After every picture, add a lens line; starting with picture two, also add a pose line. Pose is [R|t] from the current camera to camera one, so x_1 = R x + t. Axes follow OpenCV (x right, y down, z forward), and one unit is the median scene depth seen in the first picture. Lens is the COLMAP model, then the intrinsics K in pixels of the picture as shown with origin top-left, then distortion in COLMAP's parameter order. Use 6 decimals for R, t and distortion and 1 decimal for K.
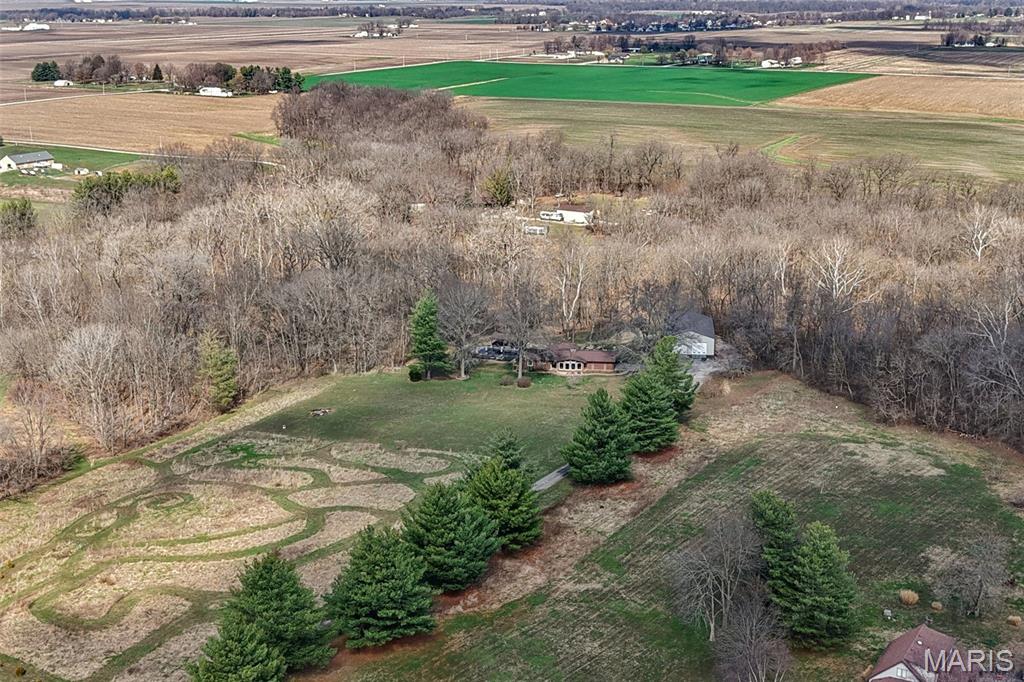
lens RADIAL K [[666.9, 0, 512.0], [0, 666.9, 341.0], [0, 0, 1]] dist [0.046271, -0.039880]
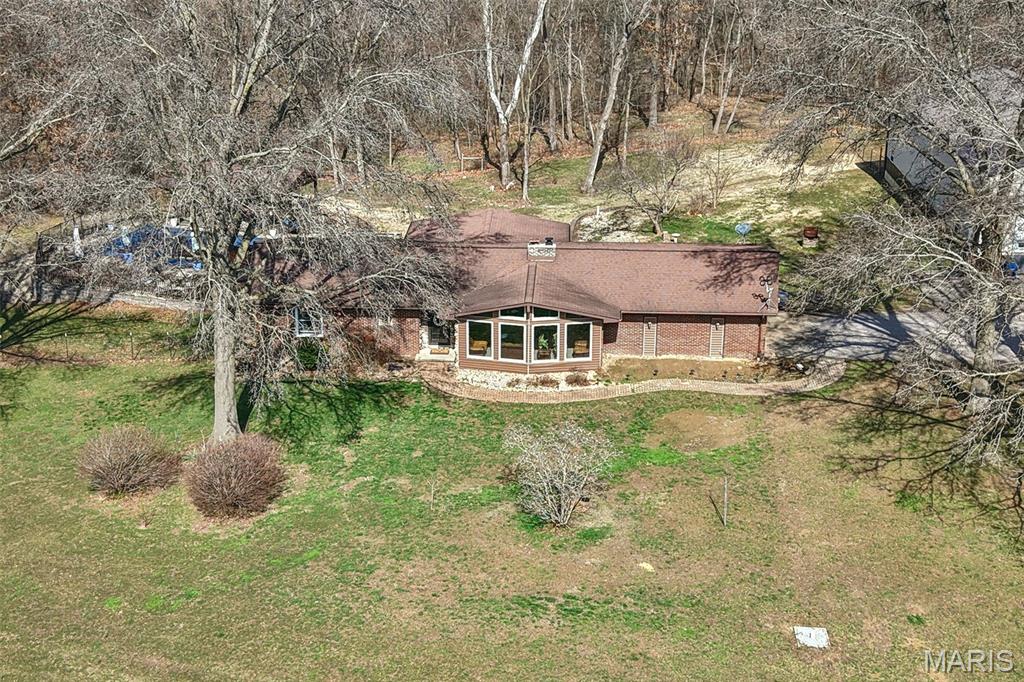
lens RADIAL K [[666.9, 0, 512.0], [0, 666.9, 341.0], [0, 0, 1]] dist [0.046271, -0.039880]
pose [[0.993739, -0.034699, 0.106203, 0.063113], [0.009846, 0.974051, 0.226112, -0.003344], [-0.111293, -0.223651, 0.968294, 0.819922]]
